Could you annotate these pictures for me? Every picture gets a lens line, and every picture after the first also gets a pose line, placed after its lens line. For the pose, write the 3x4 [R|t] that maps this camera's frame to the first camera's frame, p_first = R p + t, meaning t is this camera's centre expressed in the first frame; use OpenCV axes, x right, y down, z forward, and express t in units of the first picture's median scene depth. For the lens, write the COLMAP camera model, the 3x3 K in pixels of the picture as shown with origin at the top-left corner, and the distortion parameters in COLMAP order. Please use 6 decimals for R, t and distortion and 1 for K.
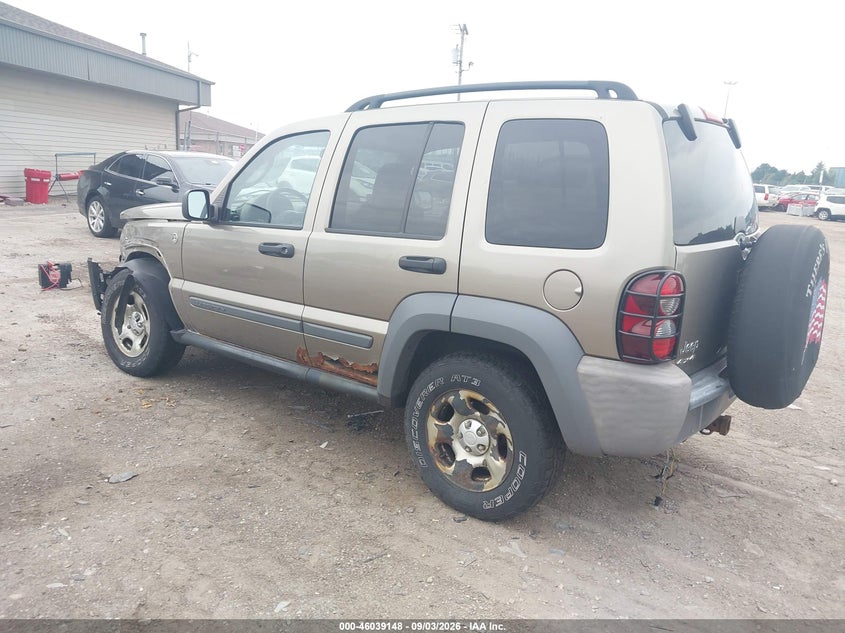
lens RADIAL K [[651.3, 0, 420.6], [0, 651.3, 311.7], [0, 0, 1]] dist [0.169809, -0.324984]
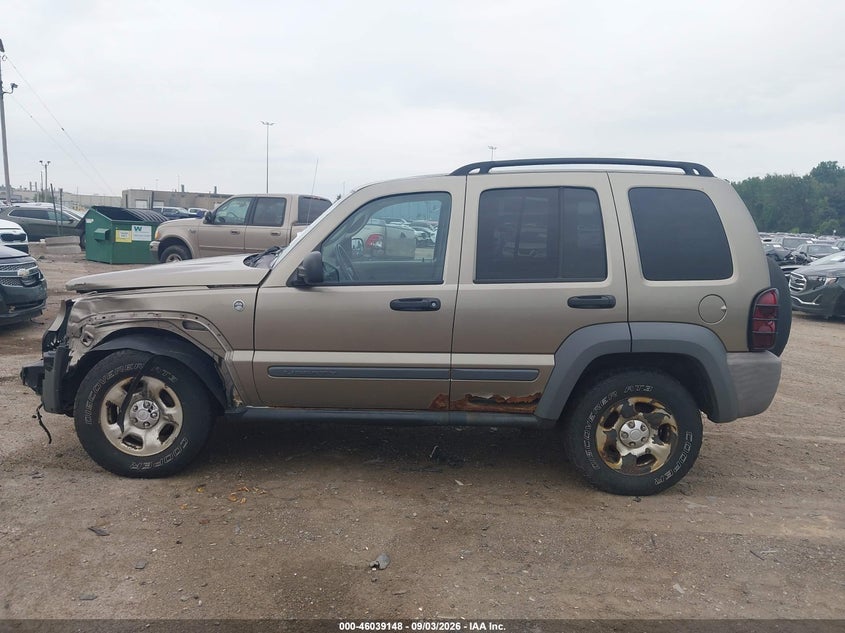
lens RADIAL K [[663.8, 0, 403.9], [0, 663.8, 305.4], [0, 0, 1]] dist [0.072788, -0.123743]
pose [[0.797577, -0.104690, 0.594063, -0.999662], [0.135846, 0.990699, -0.007797, -0.102298], [-0.587722, 0.086920, 0.804380, 0.199307]]
